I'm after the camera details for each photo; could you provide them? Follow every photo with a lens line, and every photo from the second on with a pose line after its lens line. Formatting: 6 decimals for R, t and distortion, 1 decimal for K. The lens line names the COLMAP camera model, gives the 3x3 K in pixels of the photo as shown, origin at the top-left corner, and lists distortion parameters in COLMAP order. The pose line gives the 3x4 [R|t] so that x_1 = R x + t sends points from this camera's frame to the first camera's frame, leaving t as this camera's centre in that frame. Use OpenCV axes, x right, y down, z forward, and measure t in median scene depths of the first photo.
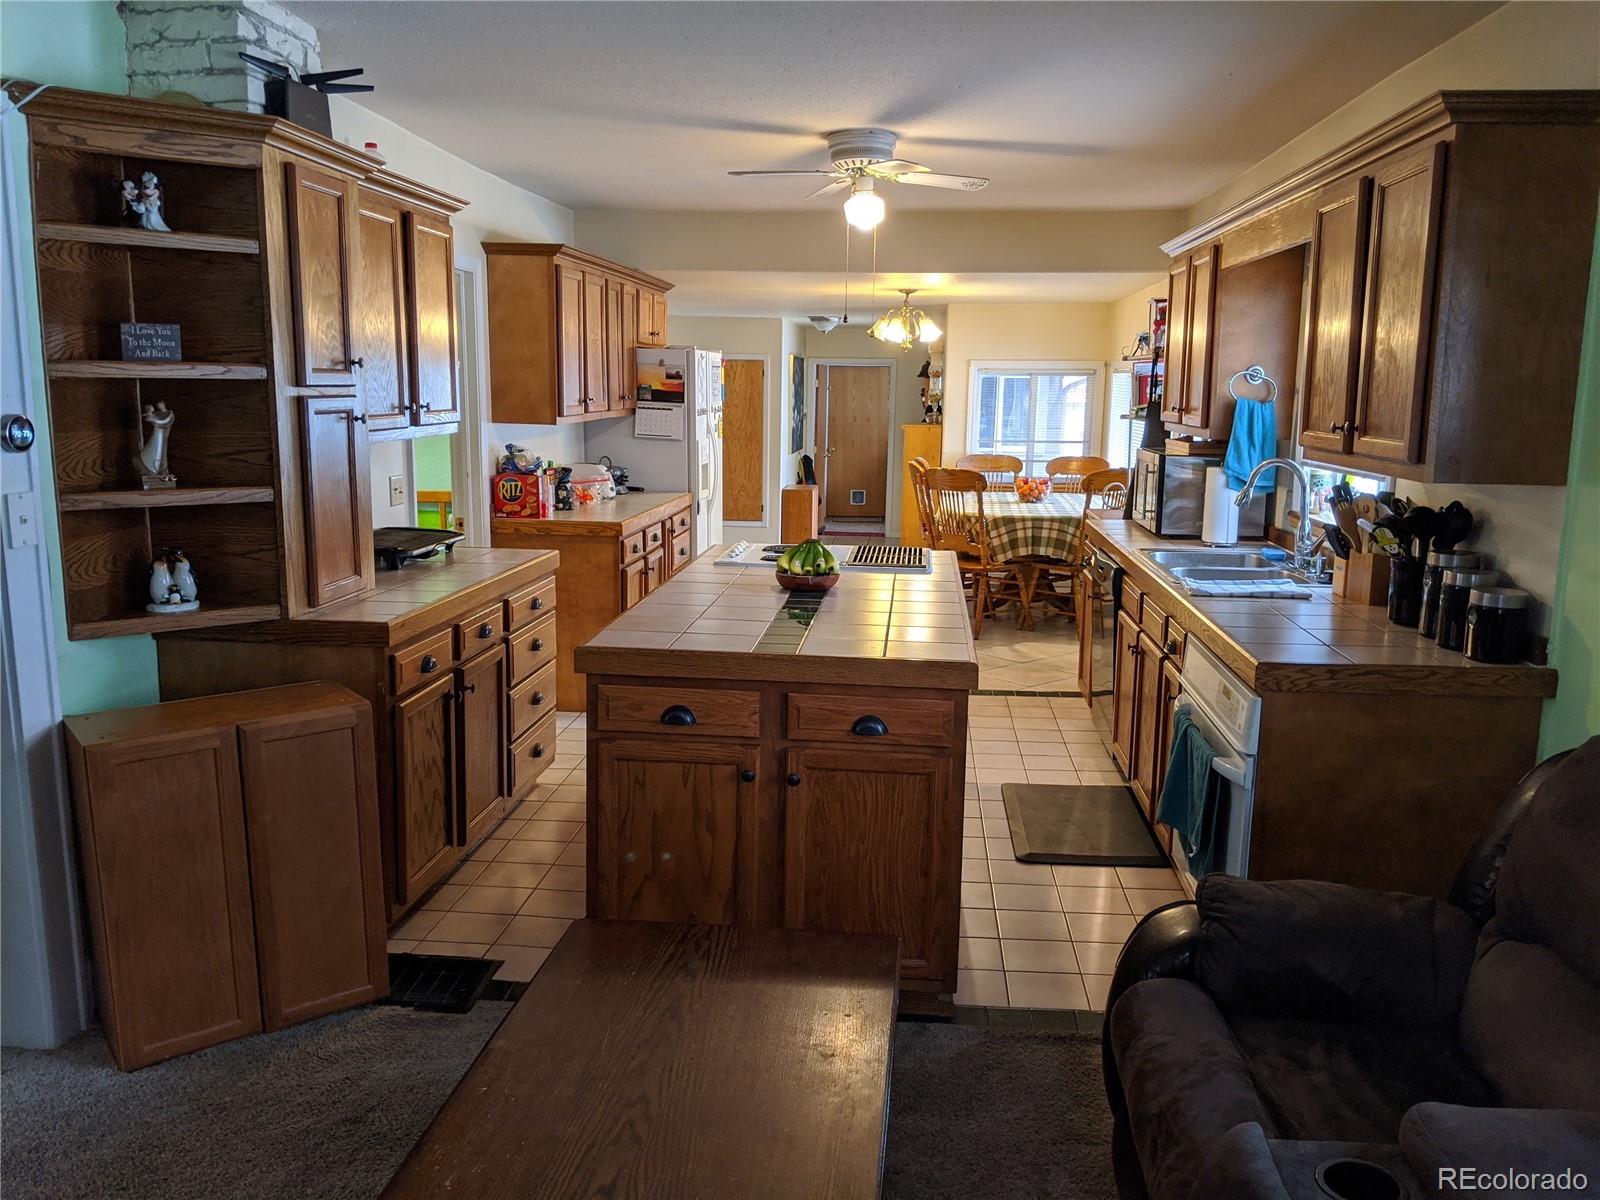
lens RADIAL K [[1278.2, 0, 808.3], [0, 1278.2, 612.3], [0, 0, 1]] dist [0.067278, -0.114048]
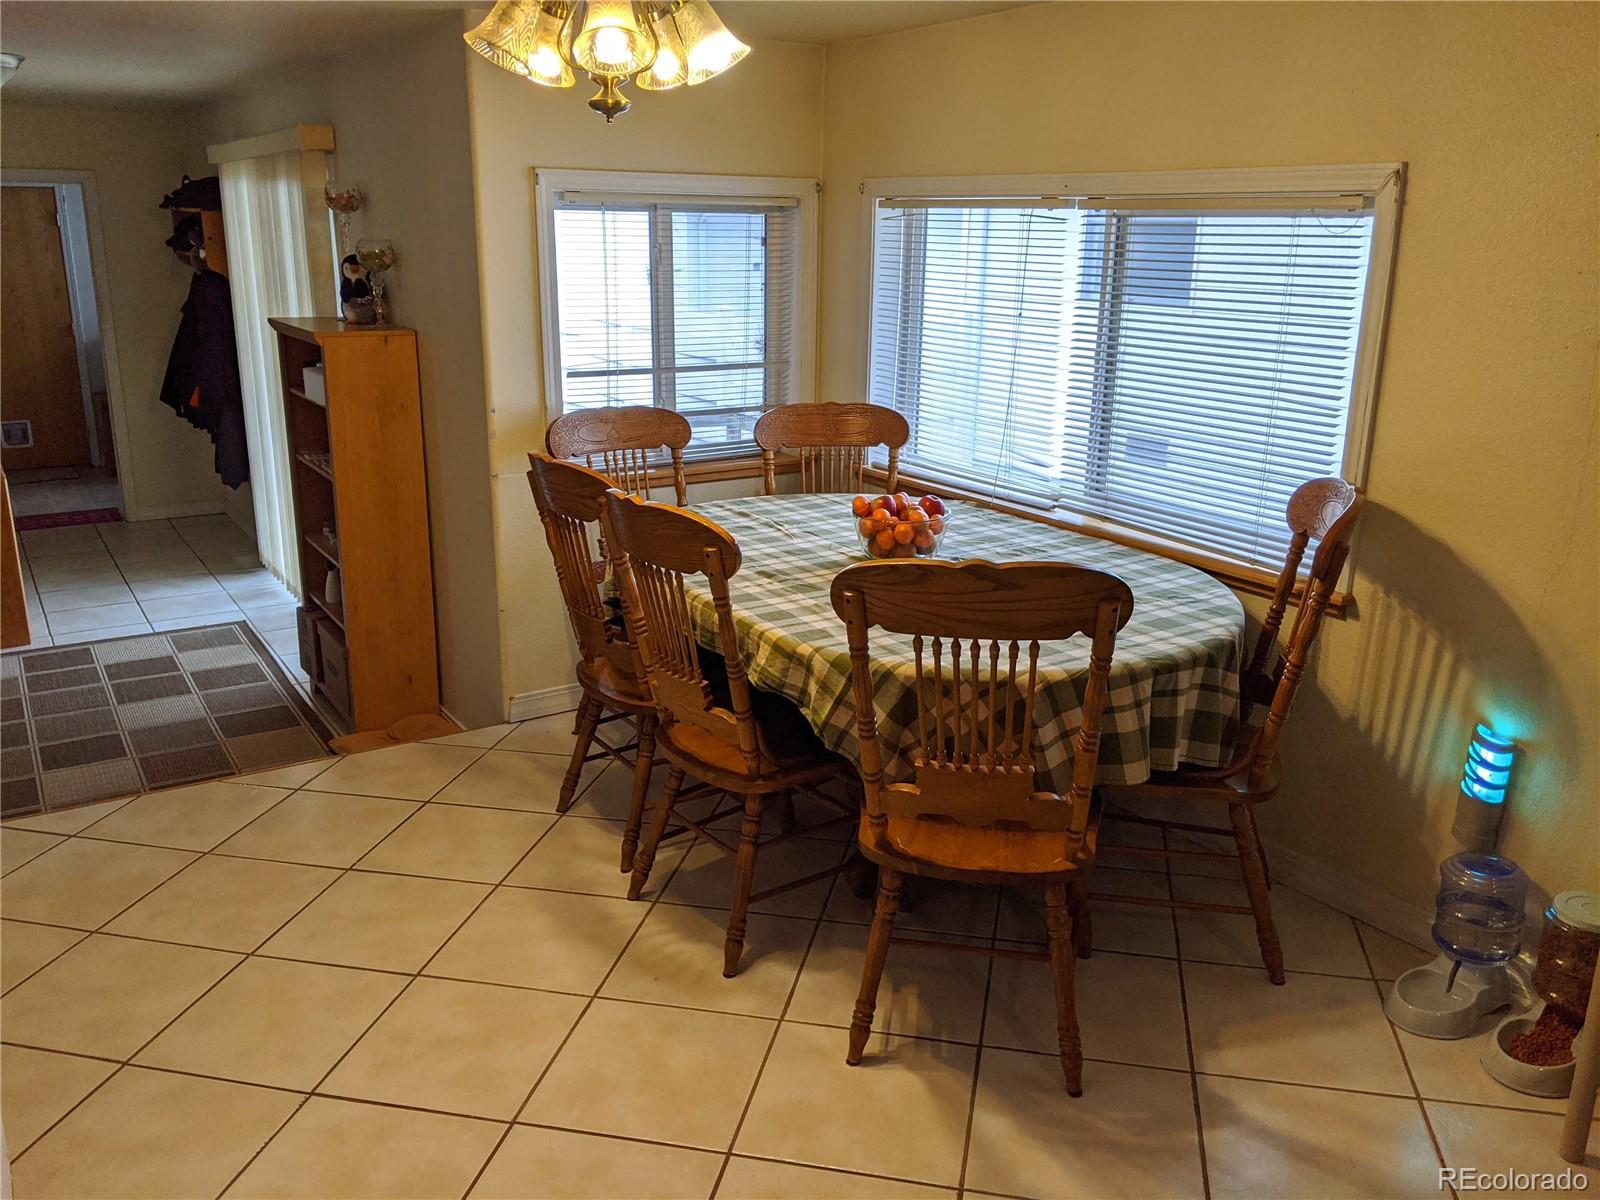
lens RADIAL K [[1278.2, 0, 800.7], [0, 1278.2, 606.7], [0, 0, 1]] dist [0.067278, -0.114048]
pose [[0.783096, -0.179784, 0.595348, -0.085634], [0.107206, 0.981997, 0.155530, -0.149054], [-0.612591, -0.057970, 0.788271, 0.801245]]
